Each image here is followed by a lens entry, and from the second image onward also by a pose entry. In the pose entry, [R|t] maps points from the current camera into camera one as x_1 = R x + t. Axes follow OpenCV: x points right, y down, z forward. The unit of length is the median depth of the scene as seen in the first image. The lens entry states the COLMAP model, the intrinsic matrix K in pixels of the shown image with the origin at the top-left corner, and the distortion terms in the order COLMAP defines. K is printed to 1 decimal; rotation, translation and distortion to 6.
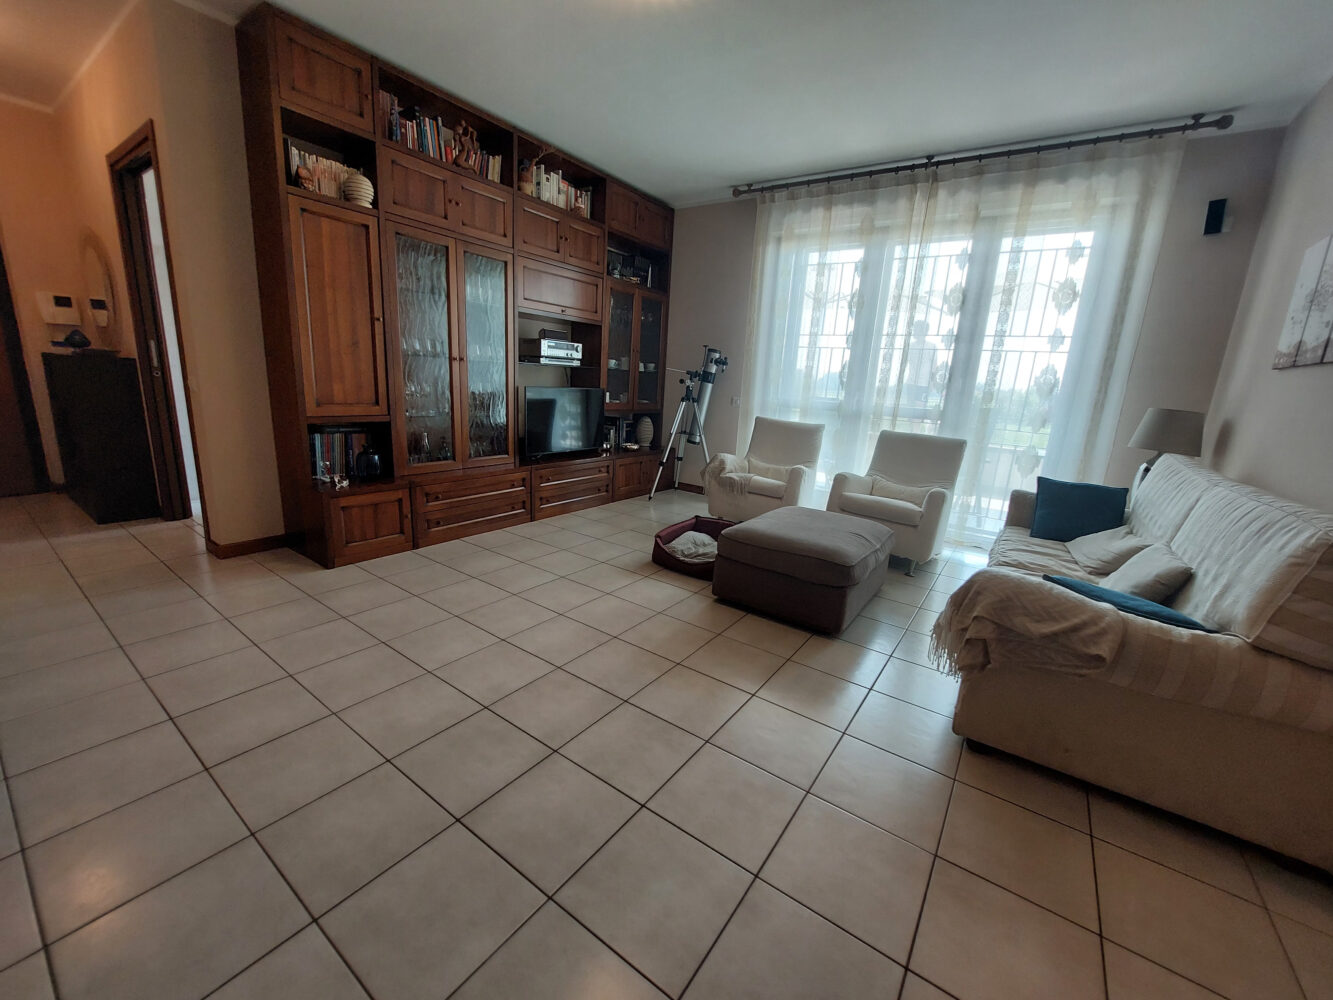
lens RADIAL K [[531.1, 0, 664.6], [0, 531.1, 505.6], [0, 0, 1]] dist [-0.017253, 0.000662]
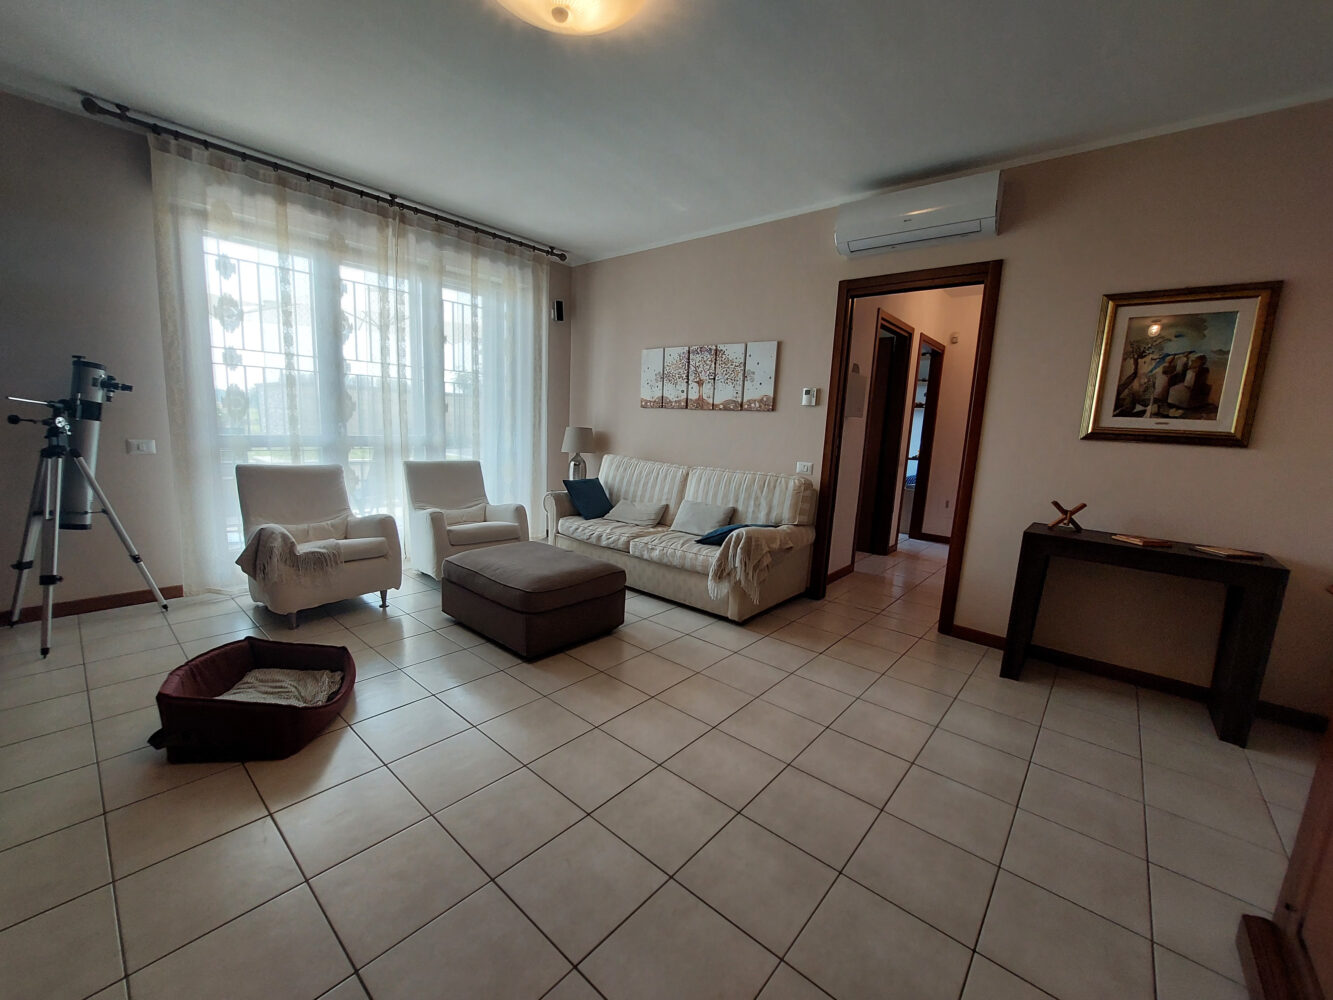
lens RADIAL K [[538.0, 0, 657.2], [0, 538.0, 504.2], [0, 0, 1]] dist [-0.015324, -0.000175]
pose [[0.106304, -0.204634, 0.973049, -0.542962], [0.198744, 0.963220, 0.180854, -0.158801], [-0.974269, 0.174162, 0.143064, 0.425109]]
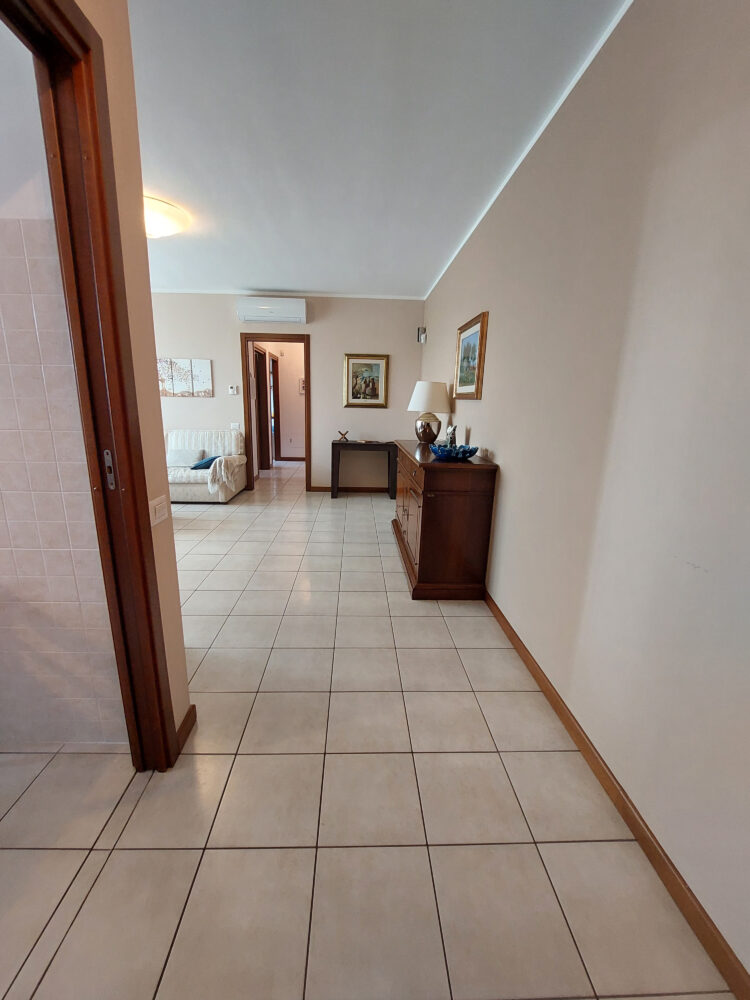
lens RADIAL K [[403.6, 0, 375.0], [0, 403.6, 500.0], [0, 0, 1]] dist [-0.015324, -0.000175]
pose [[-0.602014, -0.259592, 0.755110, -1.046123], [0.133568, 0.899614, 0.415757, -0.295654], [-0.787235, 0.351150, -0.506907, 0.739171]]
